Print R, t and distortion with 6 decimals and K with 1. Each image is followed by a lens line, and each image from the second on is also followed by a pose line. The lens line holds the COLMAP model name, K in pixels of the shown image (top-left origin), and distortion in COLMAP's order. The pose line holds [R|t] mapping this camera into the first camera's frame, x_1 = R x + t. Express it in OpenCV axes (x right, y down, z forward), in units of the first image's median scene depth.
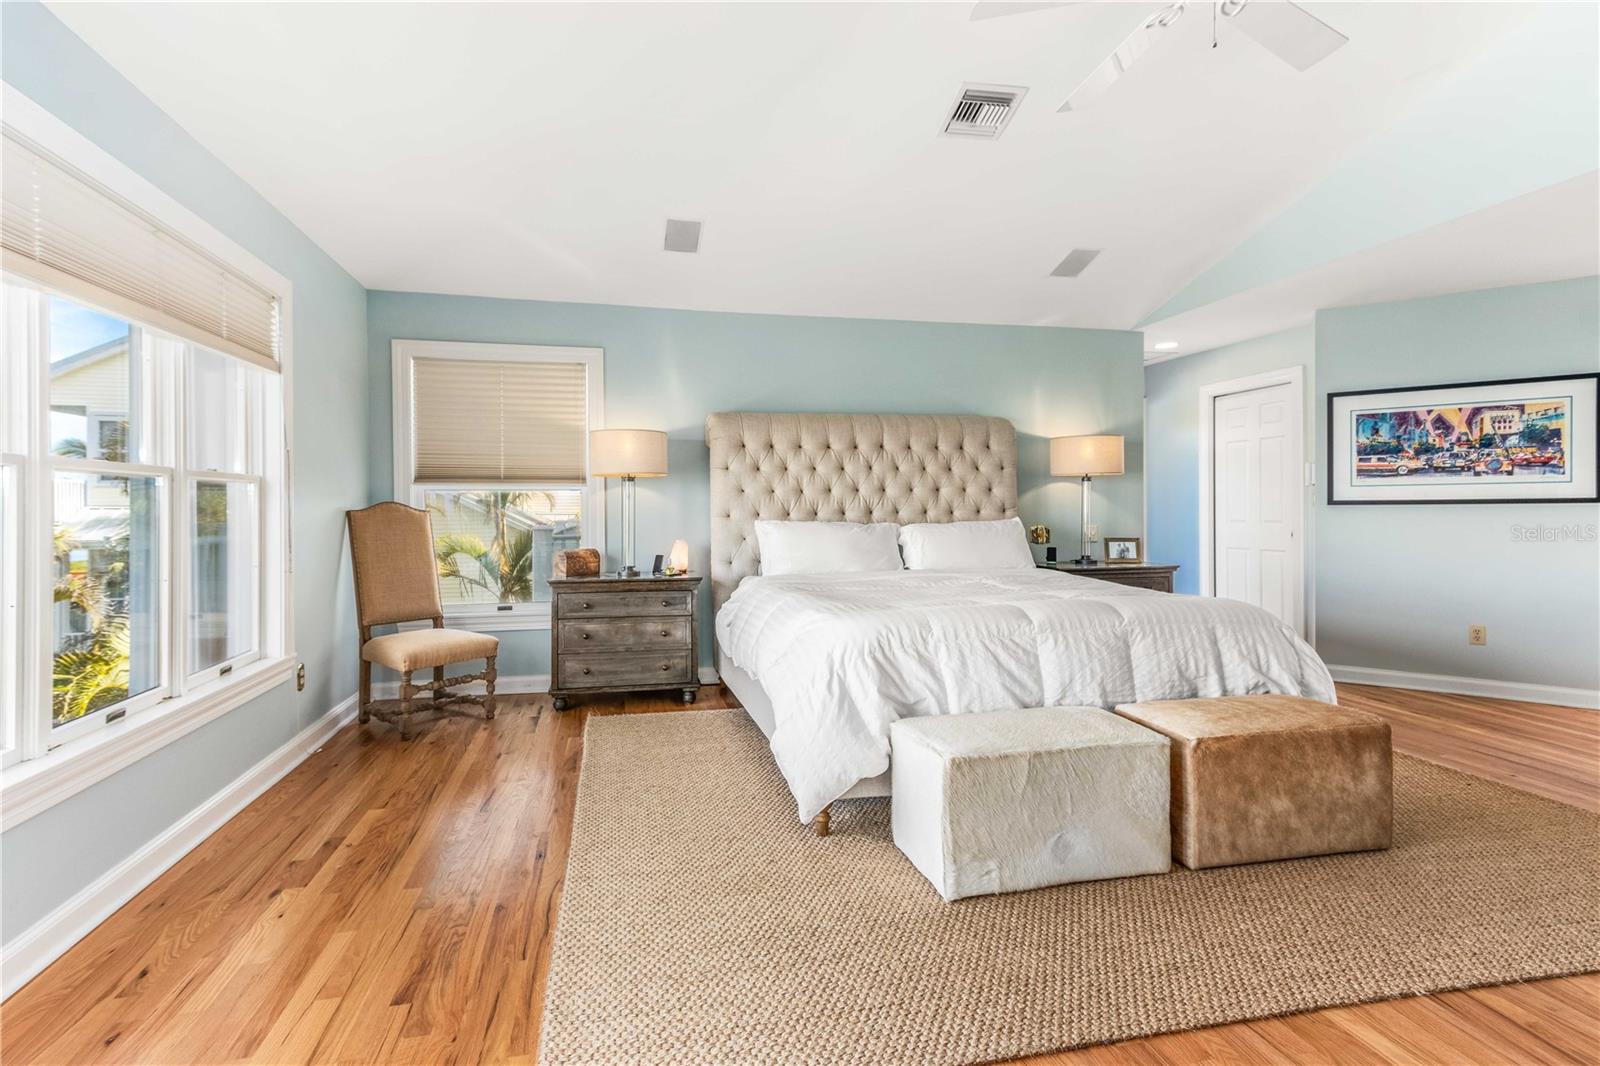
lens RADIAL K [[763.6, 0, 767.7], [0, 763.6, 512.6], [0, 0, 1]] dist [0.027824, -0.002985]
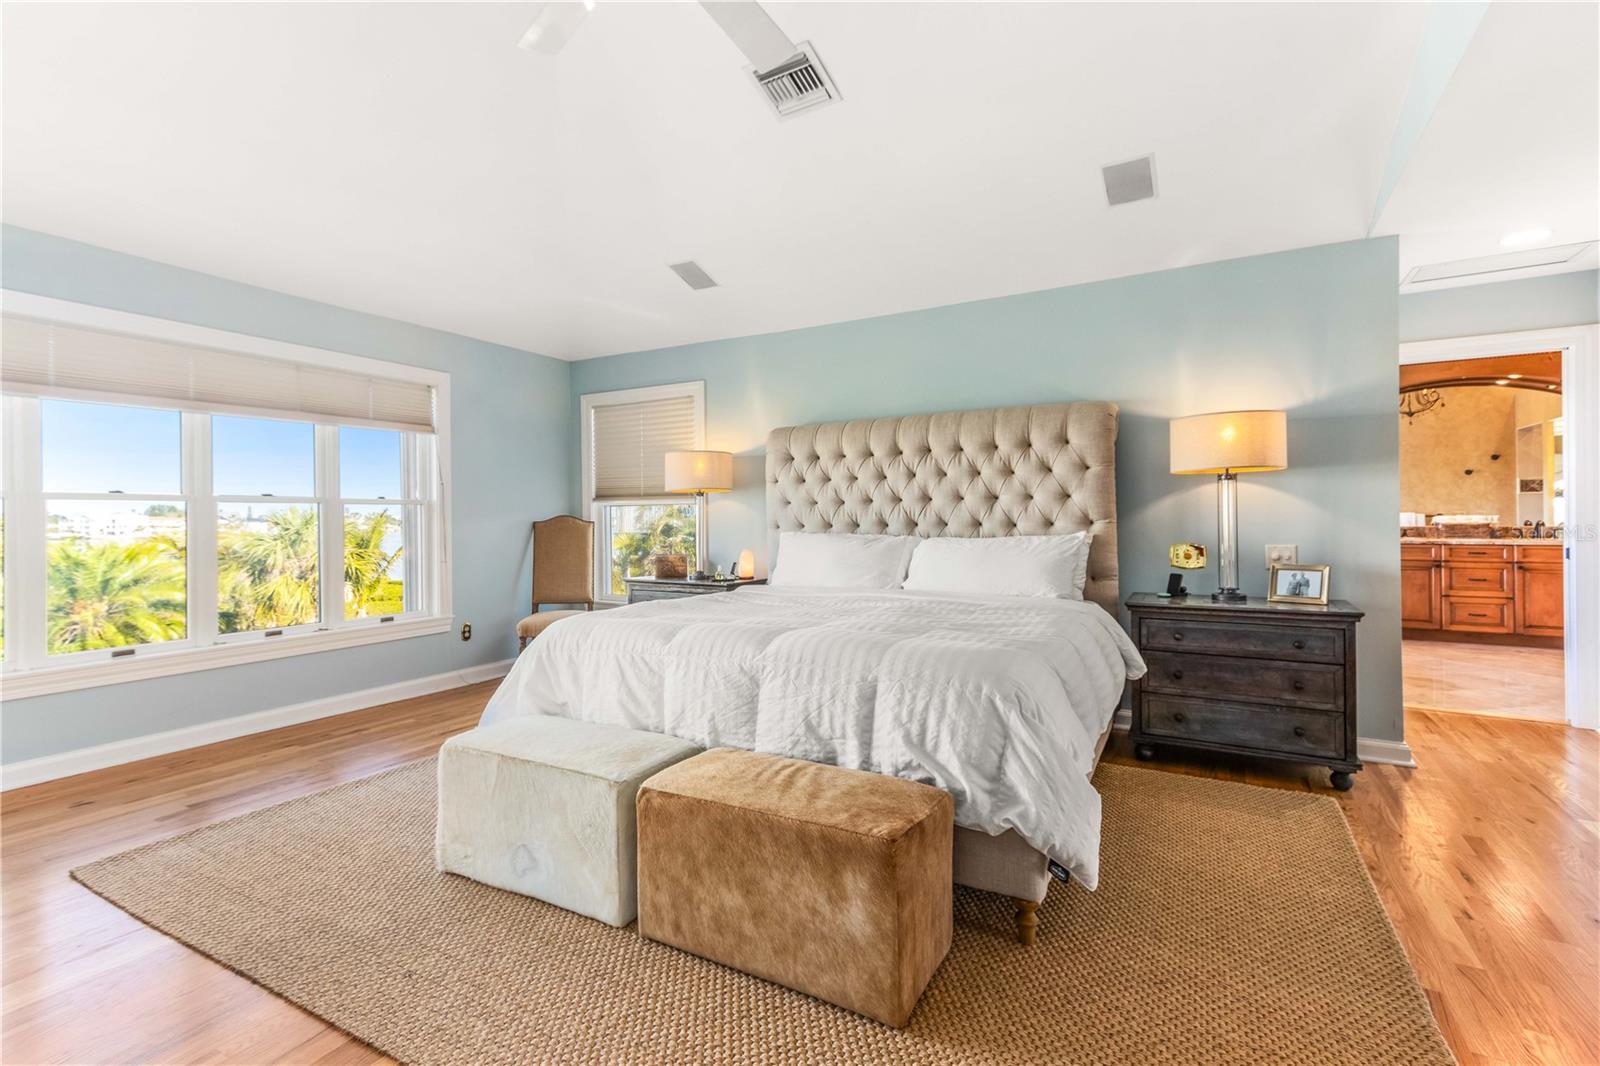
lens RADIAL K [[763.6, 0, 787.5], [0, 763.6, 519.4], [0, 0, 1]] dist [0.027824, -0.002985]
pose [[0.728741, 0.000015, -0.684790, 1.057007], [-0.000500, 1.000000, -0.000511, -0.008774], [0.684790, 0.000715, 0.728740, 0.397441]]
